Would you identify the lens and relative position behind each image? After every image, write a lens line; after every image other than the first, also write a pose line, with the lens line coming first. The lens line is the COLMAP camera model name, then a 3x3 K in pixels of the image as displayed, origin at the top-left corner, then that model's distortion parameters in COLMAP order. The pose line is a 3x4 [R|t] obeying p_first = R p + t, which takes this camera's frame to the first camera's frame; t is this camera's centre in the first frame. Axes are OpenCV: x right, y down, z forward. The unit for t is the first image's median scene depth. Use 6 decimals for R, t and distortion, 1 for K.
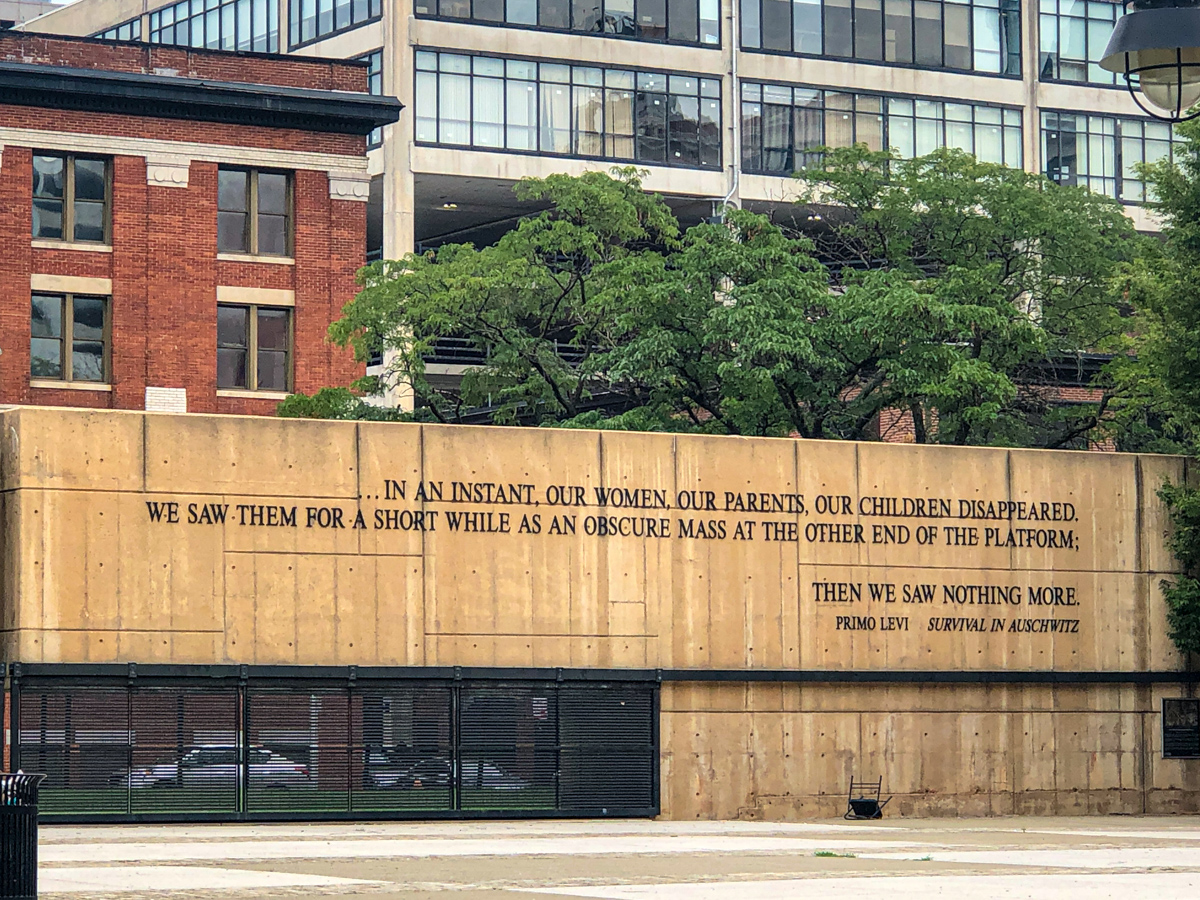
lens RADIAL K [[4072.4, 0, 599.9], [0, 4072.4, 450.2], [0, 0, 1]] dist [-0.134153, 0.000000]
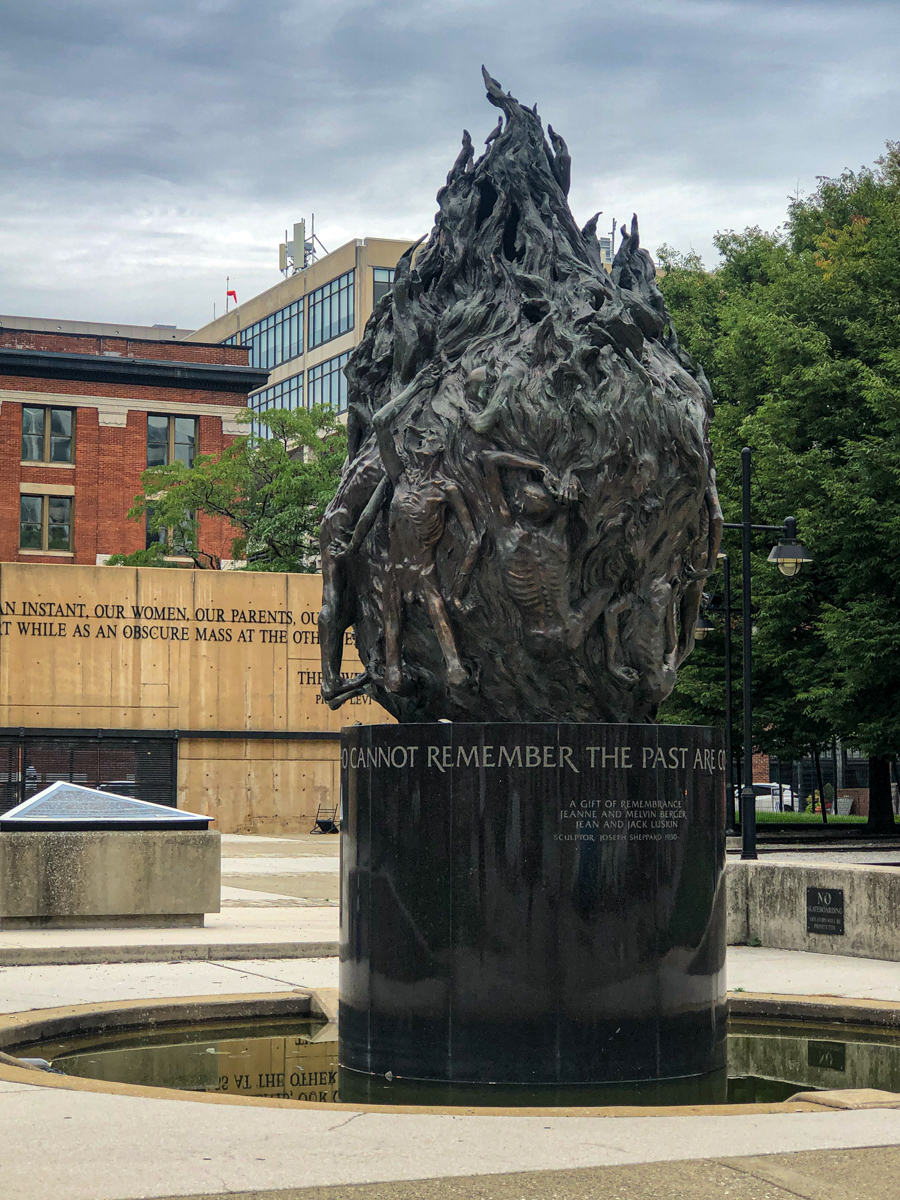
lens RADIAL K [[2409.7, 0, 450.4], [0, 2409.7, 599.9], [0, 0, 1]] dist [-0.114106, 0.000000]
pose [[0.993773, -0.004004, -0.111354, 0.204797], [0.003498, 0.999983, -0.004742, 0.011222], [0.111371, 0.004323, 0.993769, 0.148247]]
